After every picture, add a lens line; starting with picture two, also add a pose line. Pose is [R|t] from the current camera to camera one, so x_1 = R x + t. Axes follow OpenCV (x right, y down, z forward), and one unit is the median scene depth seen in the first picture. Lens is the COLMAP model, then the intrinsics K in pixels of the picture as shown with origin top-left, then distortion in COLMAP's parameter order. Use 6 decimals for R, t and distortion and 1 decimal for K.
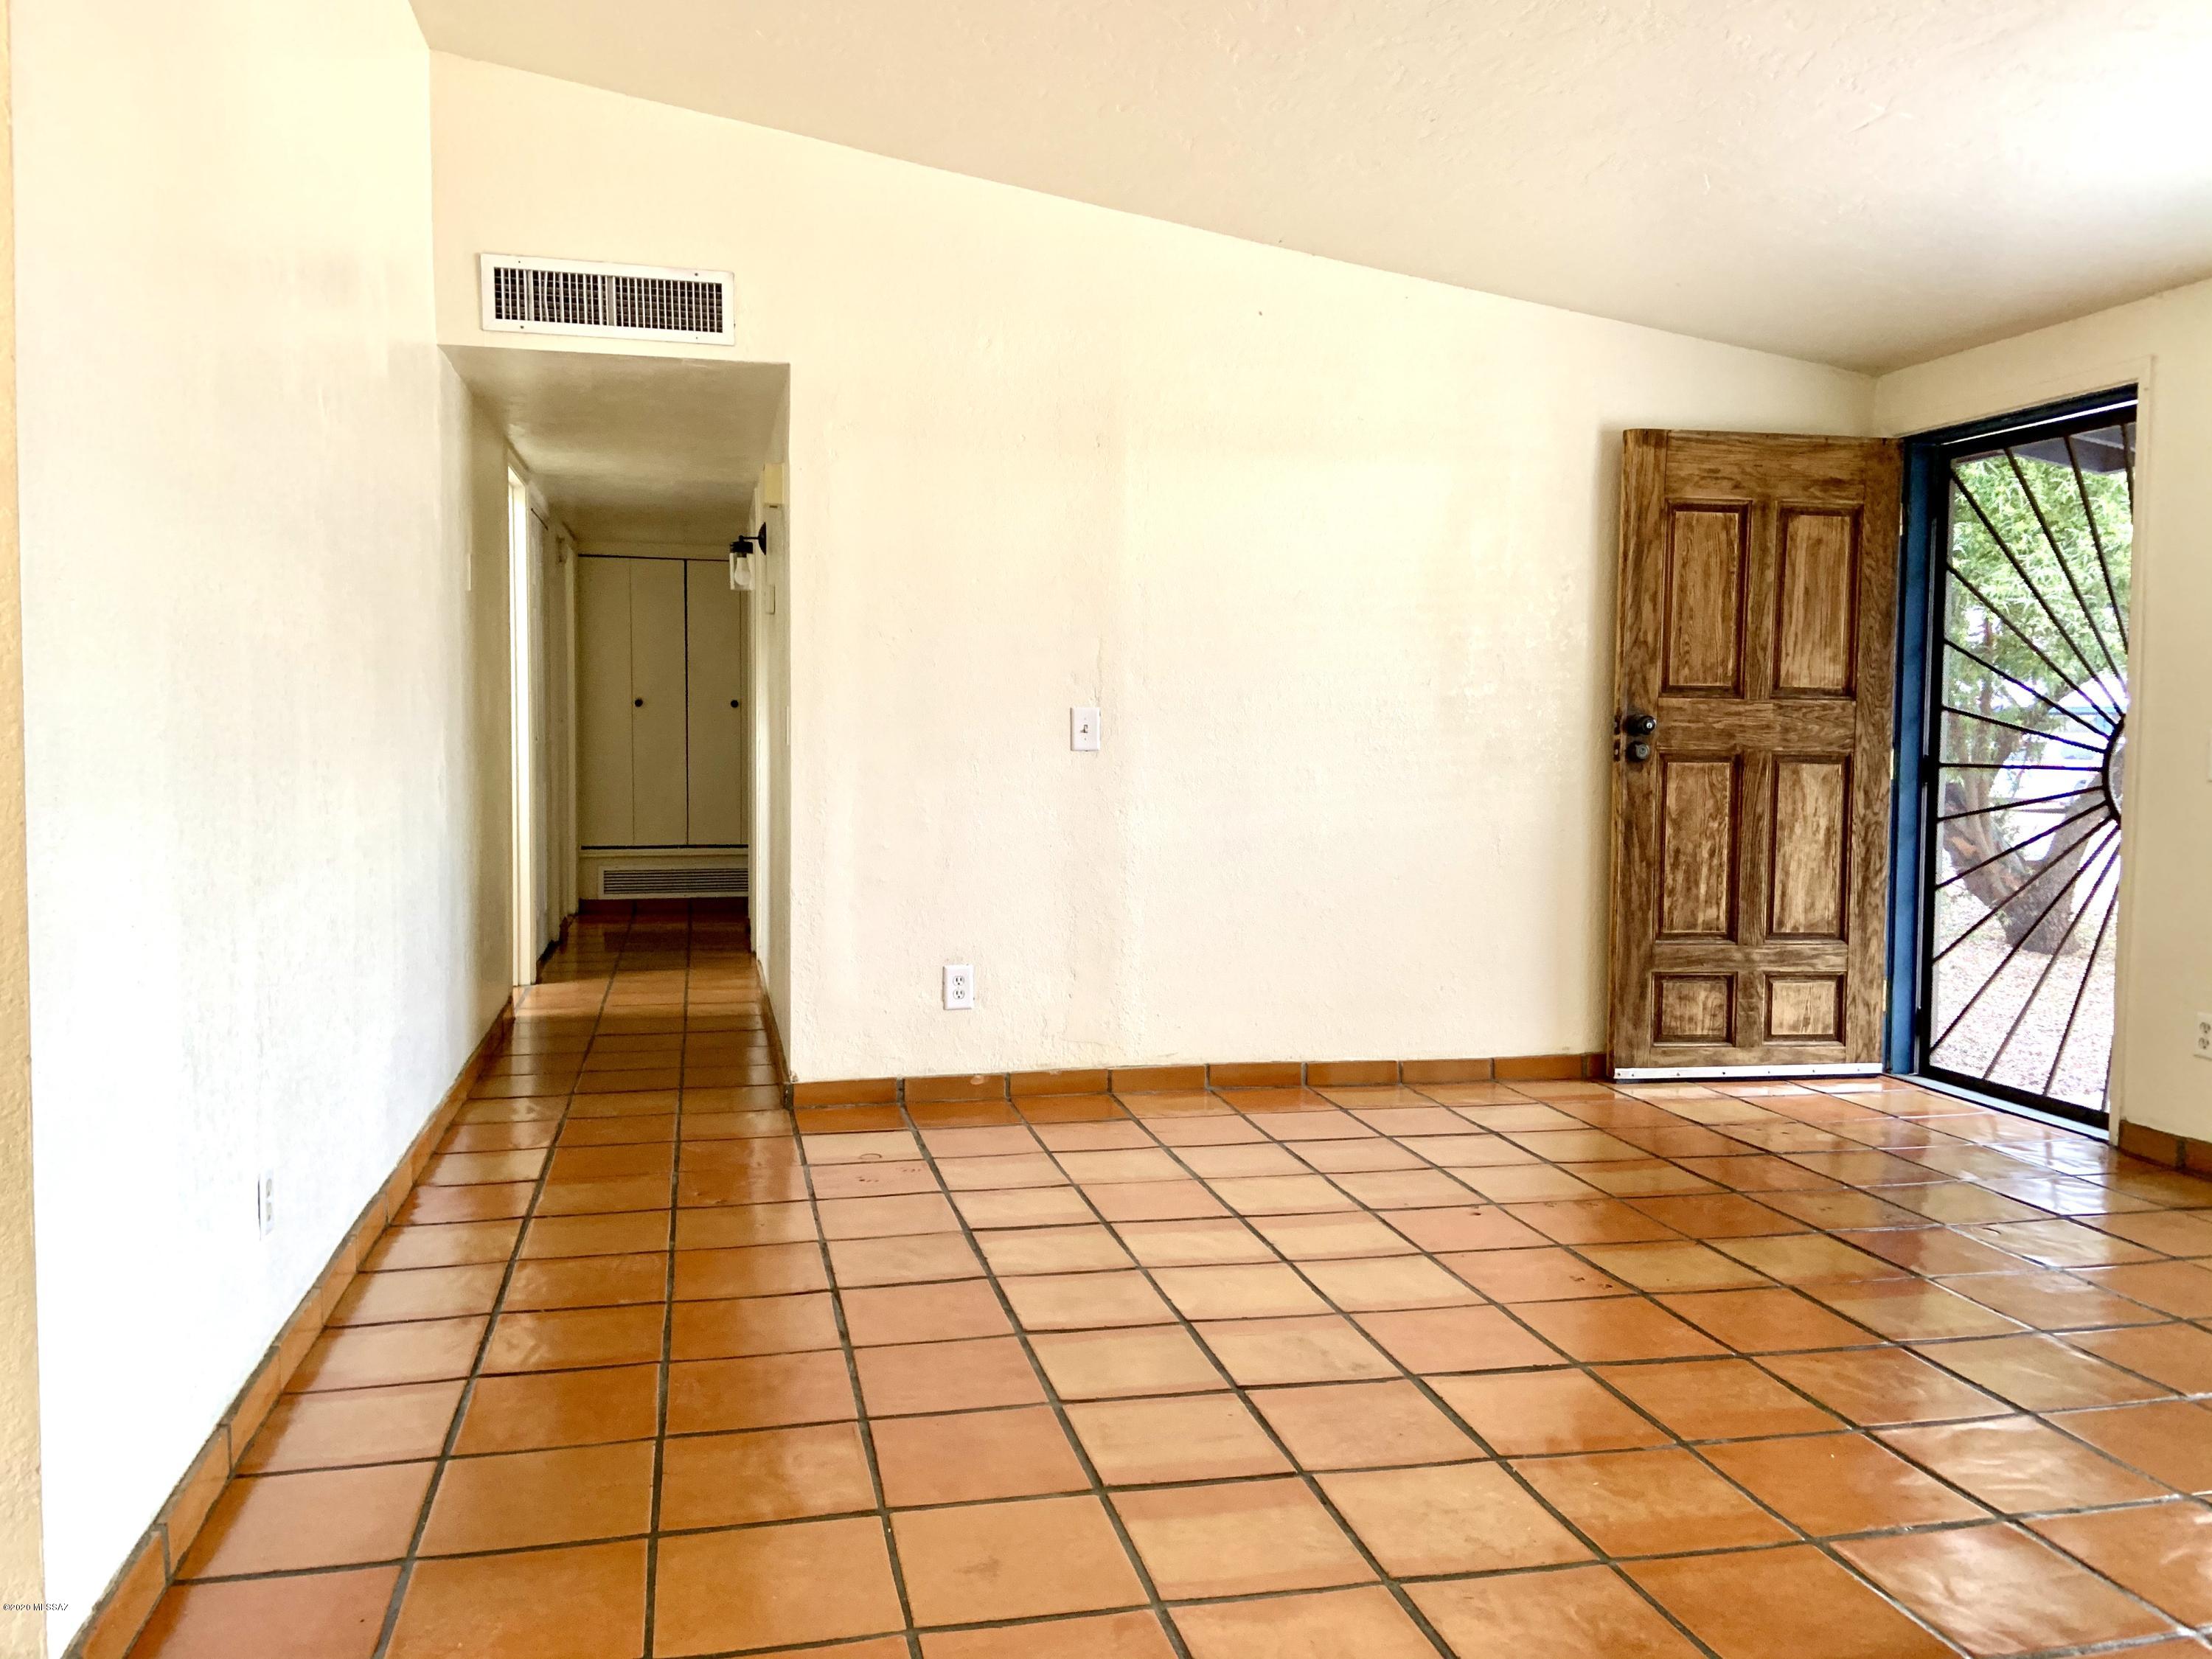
lens RADIAL K [[1657.5, 0, 1070.3], [0, 1657.5, 810.1], [0, 0, 1]] dist [0.119769, -0.142992]
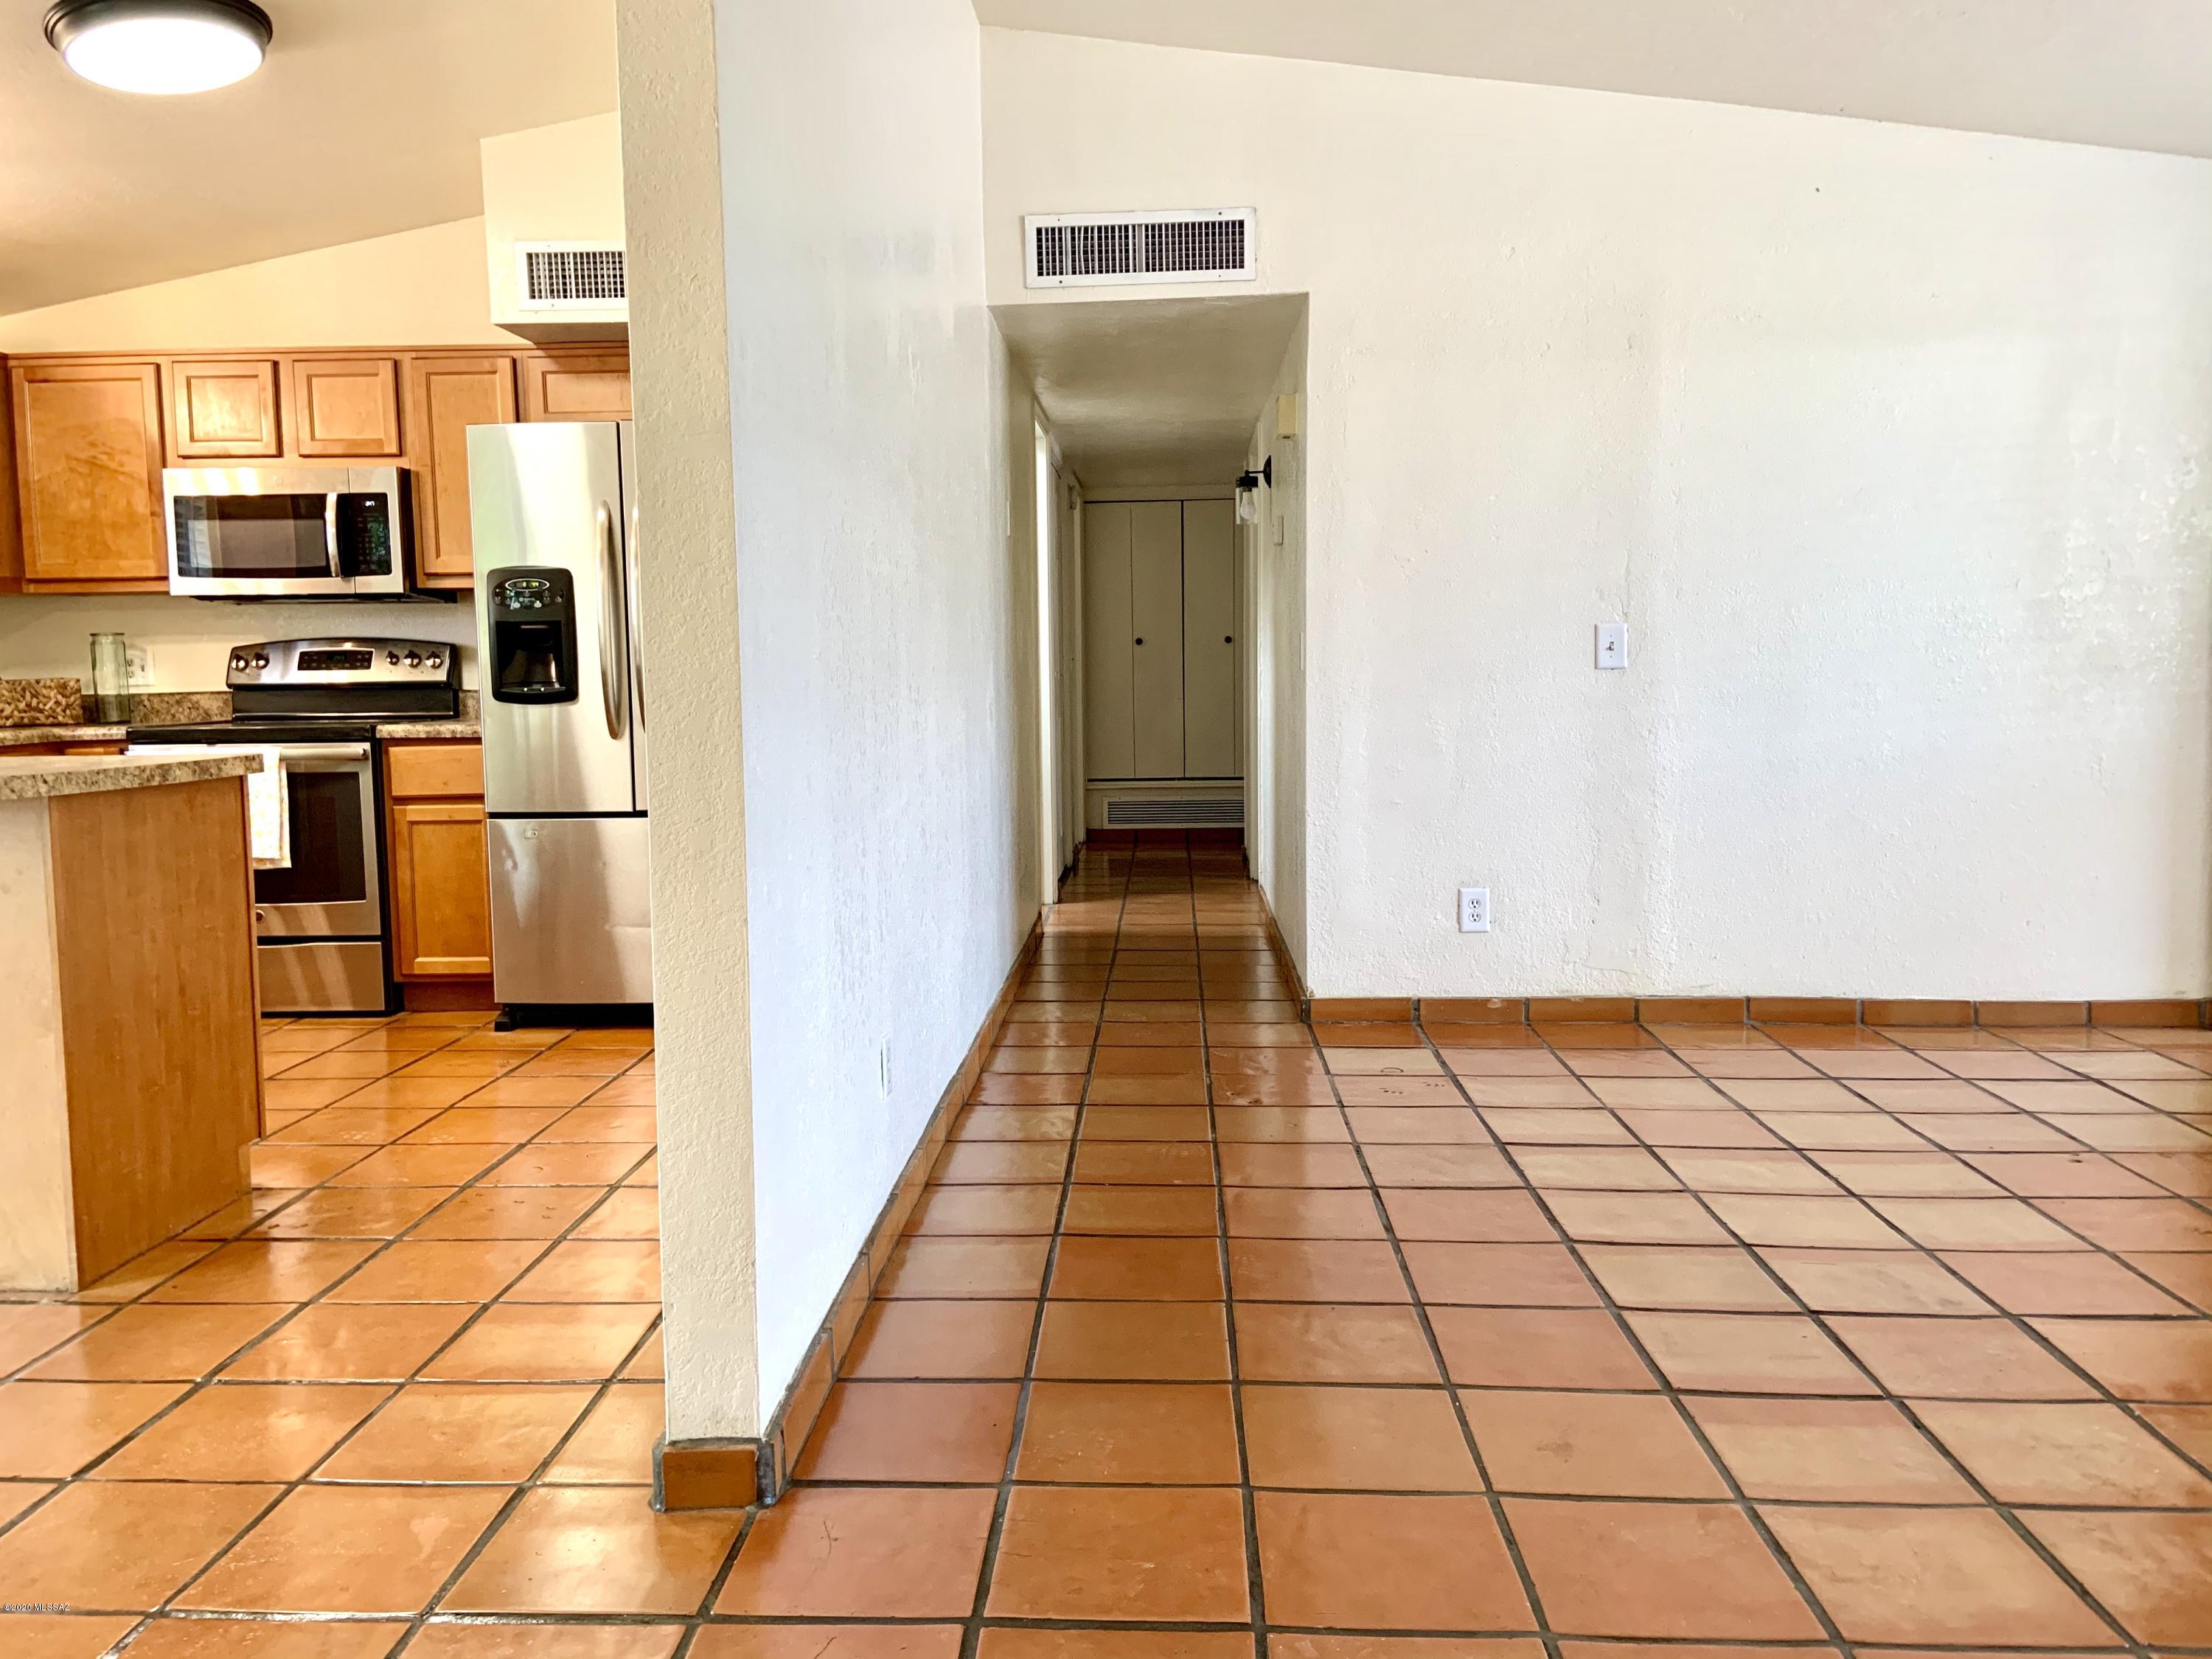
lens RADIAL K [[1657.5, 0, 1076.1], [0, 1657.5, 810.2], [0, 0, 1]] dist [0.119769, -0.142992]
pose [[0.961919, 0.001951, -0.273327, -0.022396], [0.007752, 0.999378, 0.034416, 0.009901], [0.273224, -0.035225, 0.961305, -0.024307]]
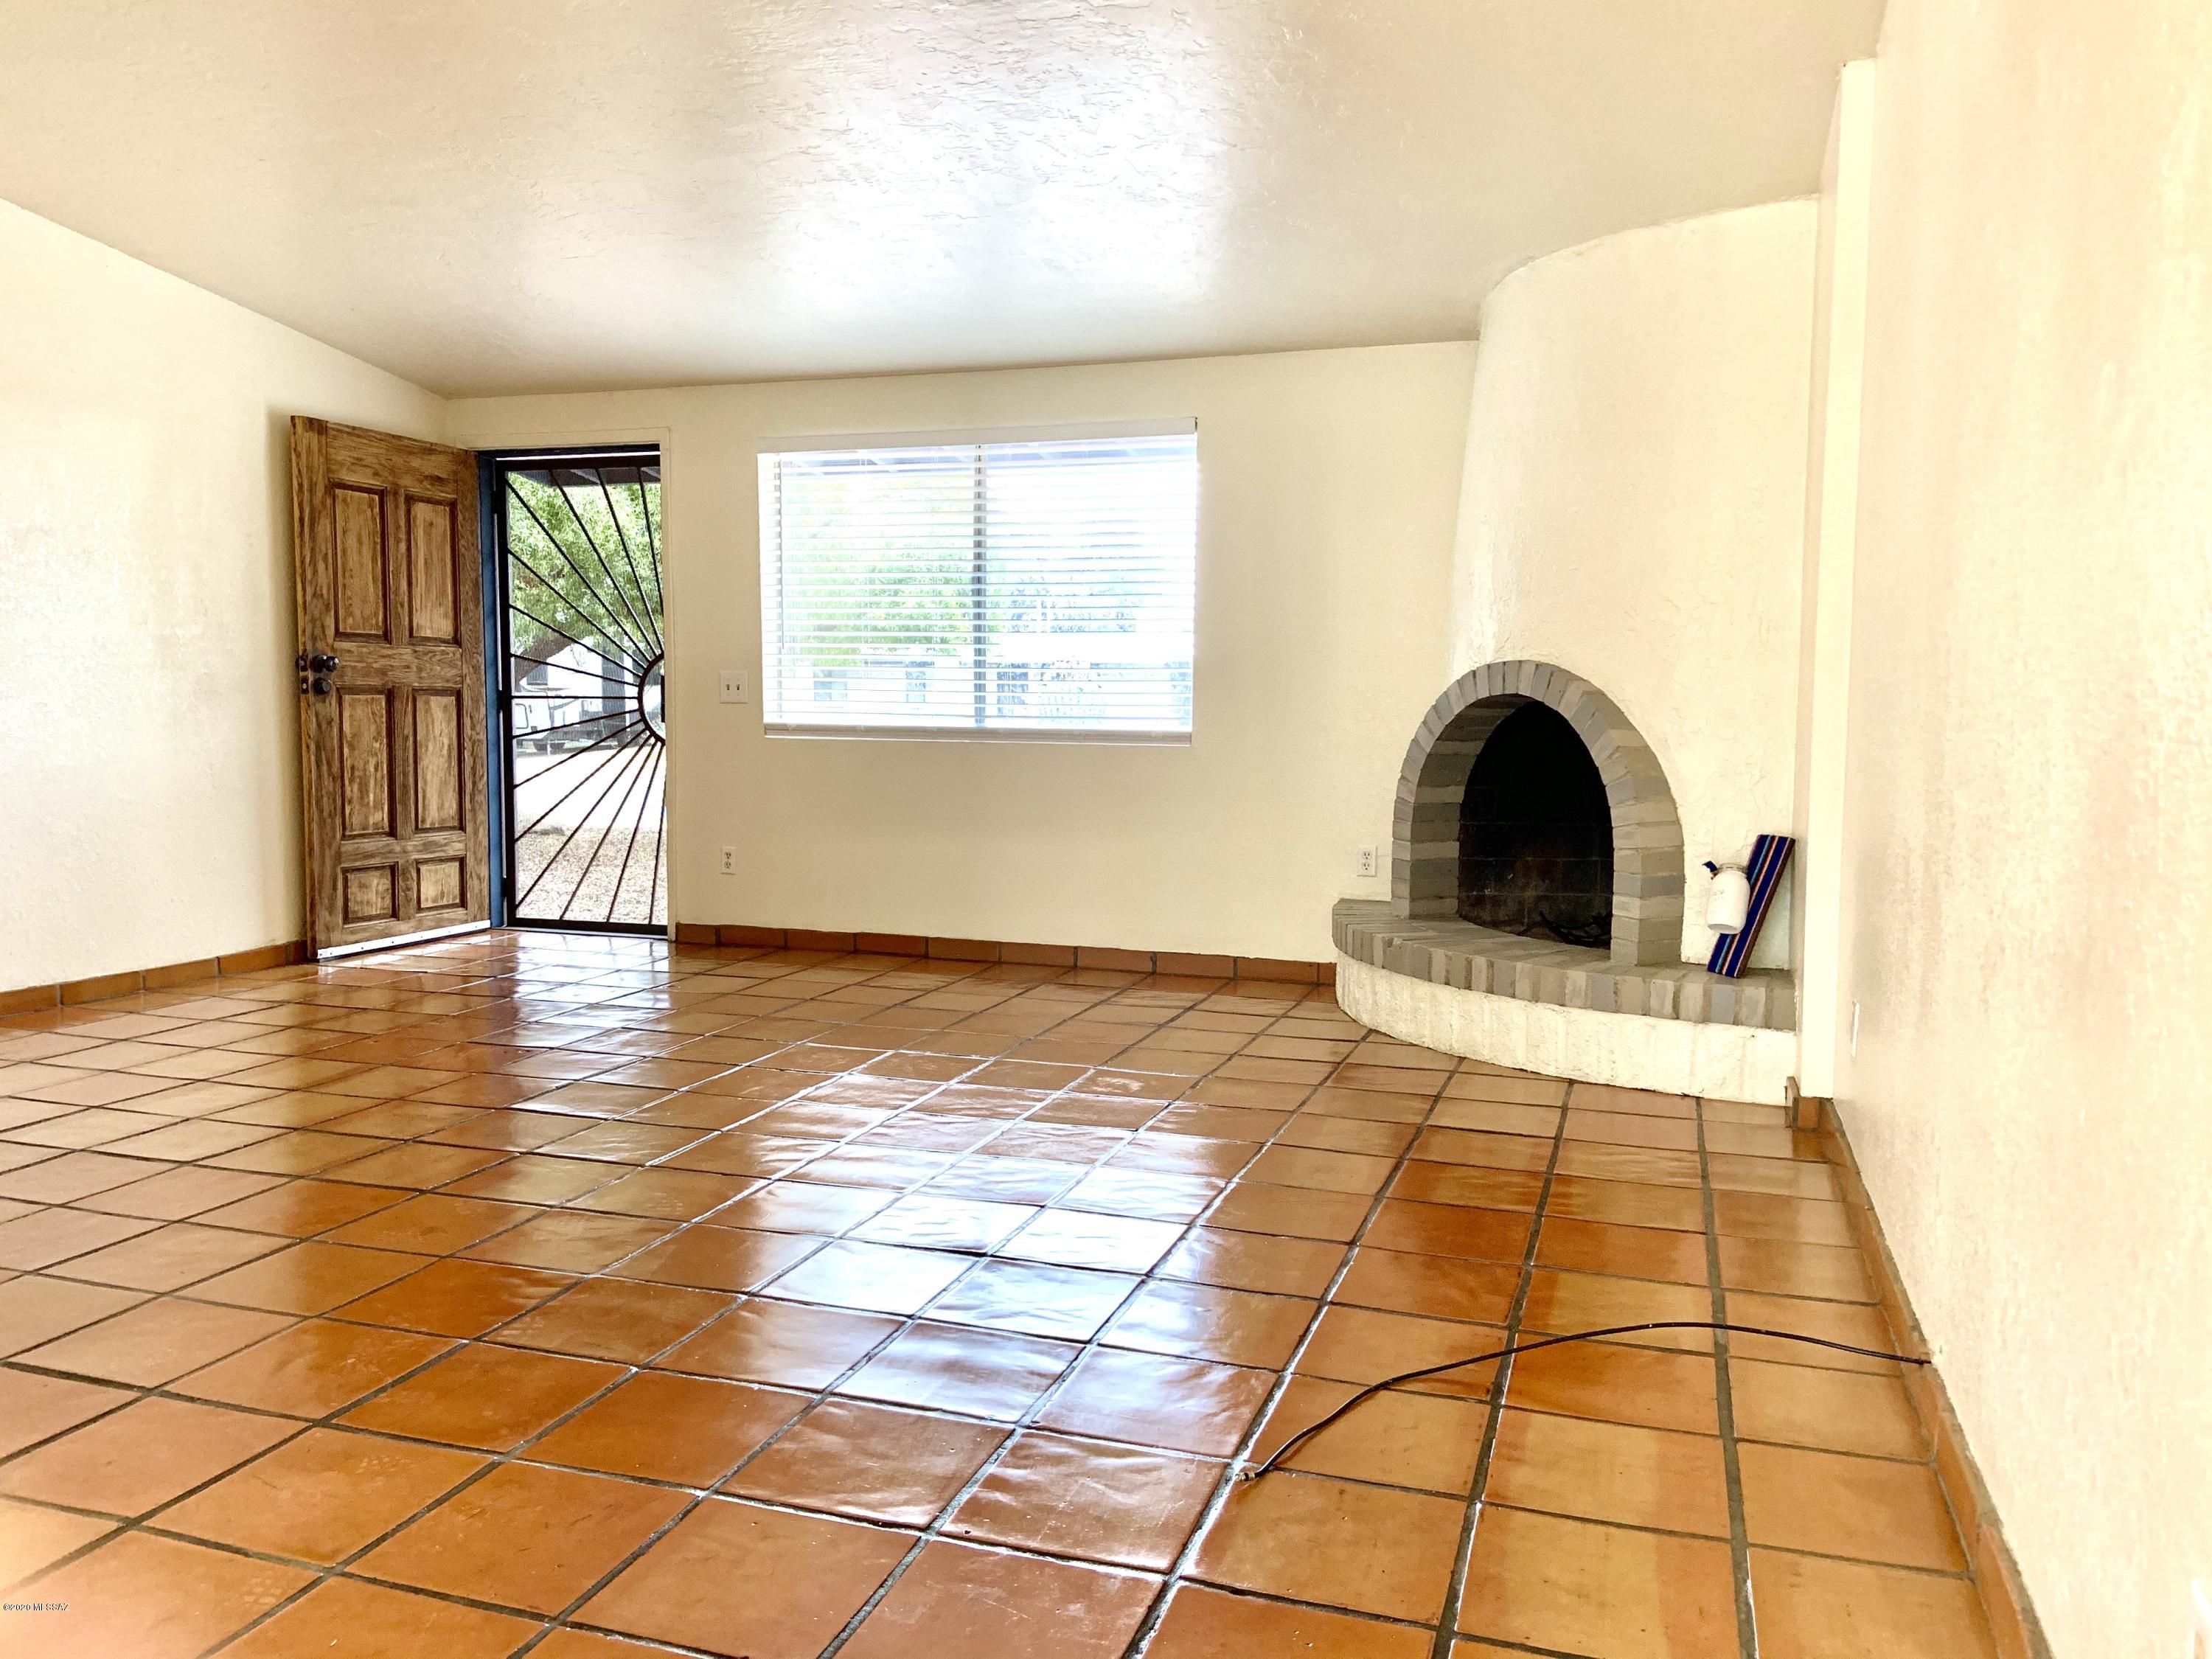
lens RADIAL K [[1657.5, 0, 1092.6], [0, 1657.5, 824.8], [0, 0, 1]] dist [0.119769, -0.142992]
pose [[0.521930, -0.073383, 0.849826, -0.415073], [0.042047, 0.997295, 0.060293, 0.014869], [-0.851952, 0.004264, 0.523603, -0.110056]]
